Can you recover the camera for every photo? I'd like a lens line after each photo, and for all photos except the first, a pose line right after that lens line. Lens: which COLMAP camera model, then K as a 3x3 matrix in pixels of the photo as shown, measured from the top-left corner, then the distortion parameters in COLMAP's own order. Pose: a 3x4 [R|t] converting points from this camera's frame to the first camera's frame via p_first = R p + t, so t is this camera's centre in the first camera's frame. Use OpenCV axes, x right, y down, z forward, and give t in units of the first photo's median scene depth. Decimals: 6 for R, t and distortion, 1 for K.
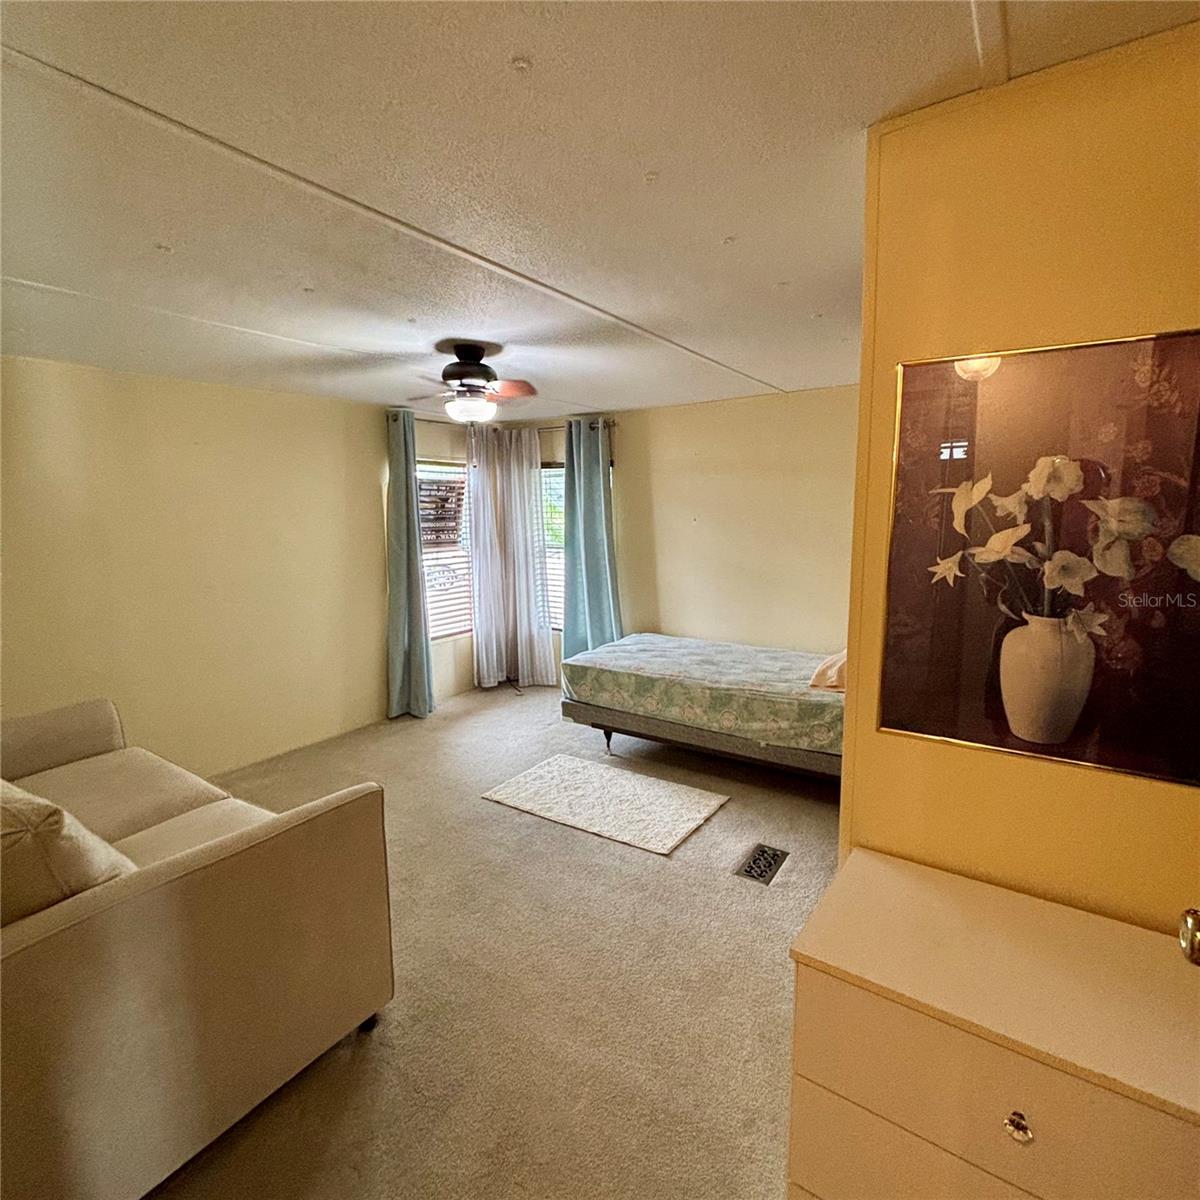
lens RADIAL K [[643.4, 0, 599.7], [0, 643.4, 596.7], [0, 0, 1]] dist [0.012325, -0.010603]
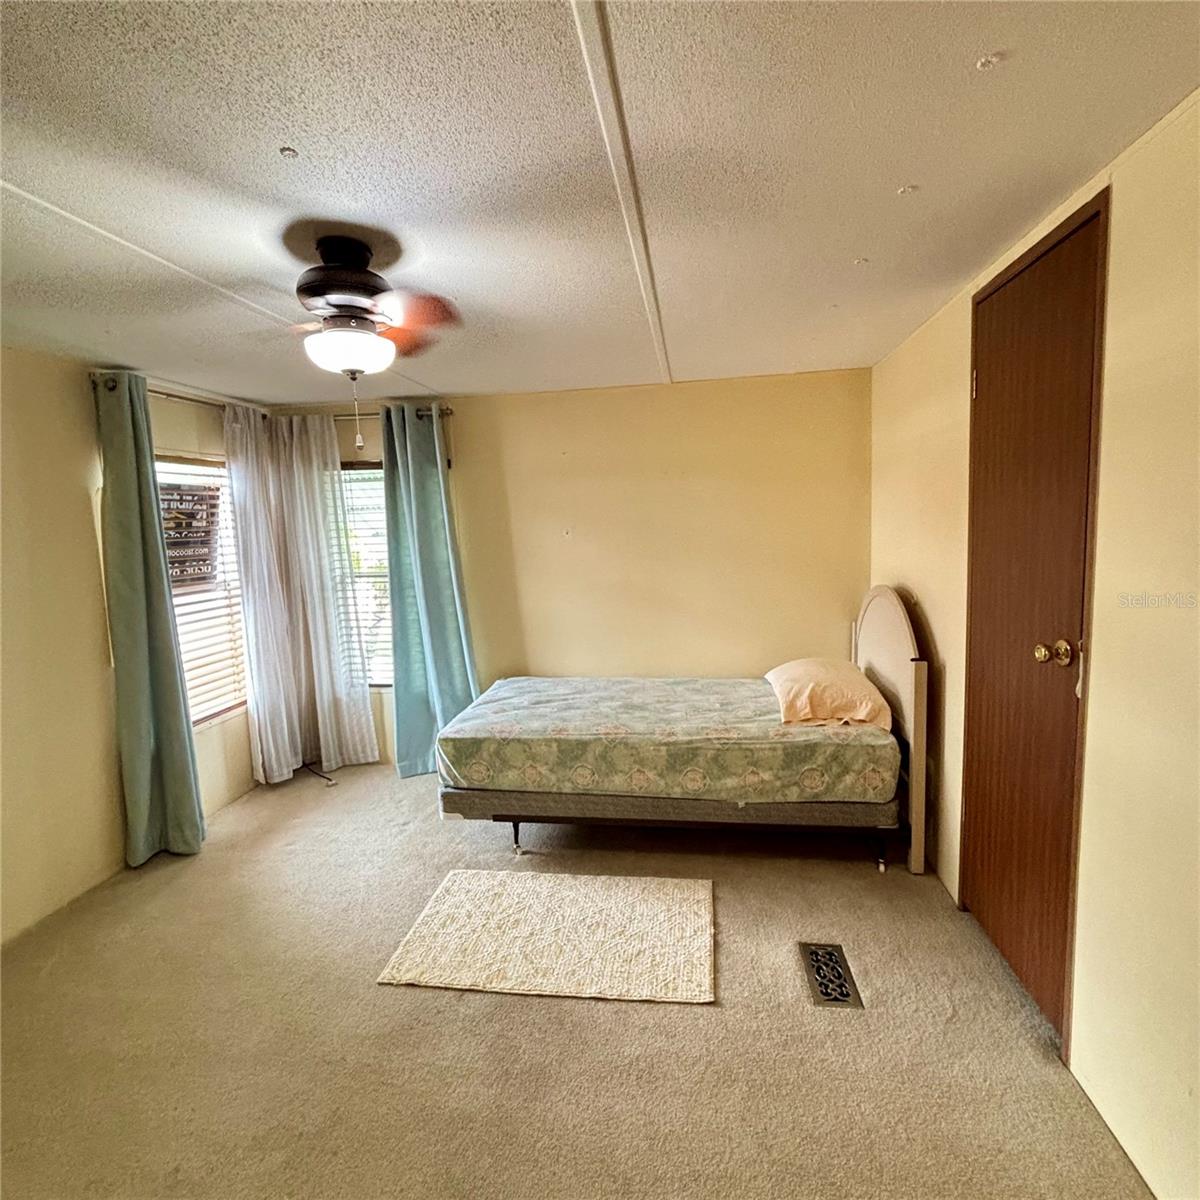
lens RADIAL K [[643.4, 0, 599.7], [0, 643.4, 596.7], [0, 0, 1]] dist [0.012325, -0.010603]
pose [[0.899637, -0.071169, 0.430799, -0.199529], [0.084015, 0.996406, -0.010841, -0.030239], [-0.428479, 0.045946, 0.902383, 0.284752]]
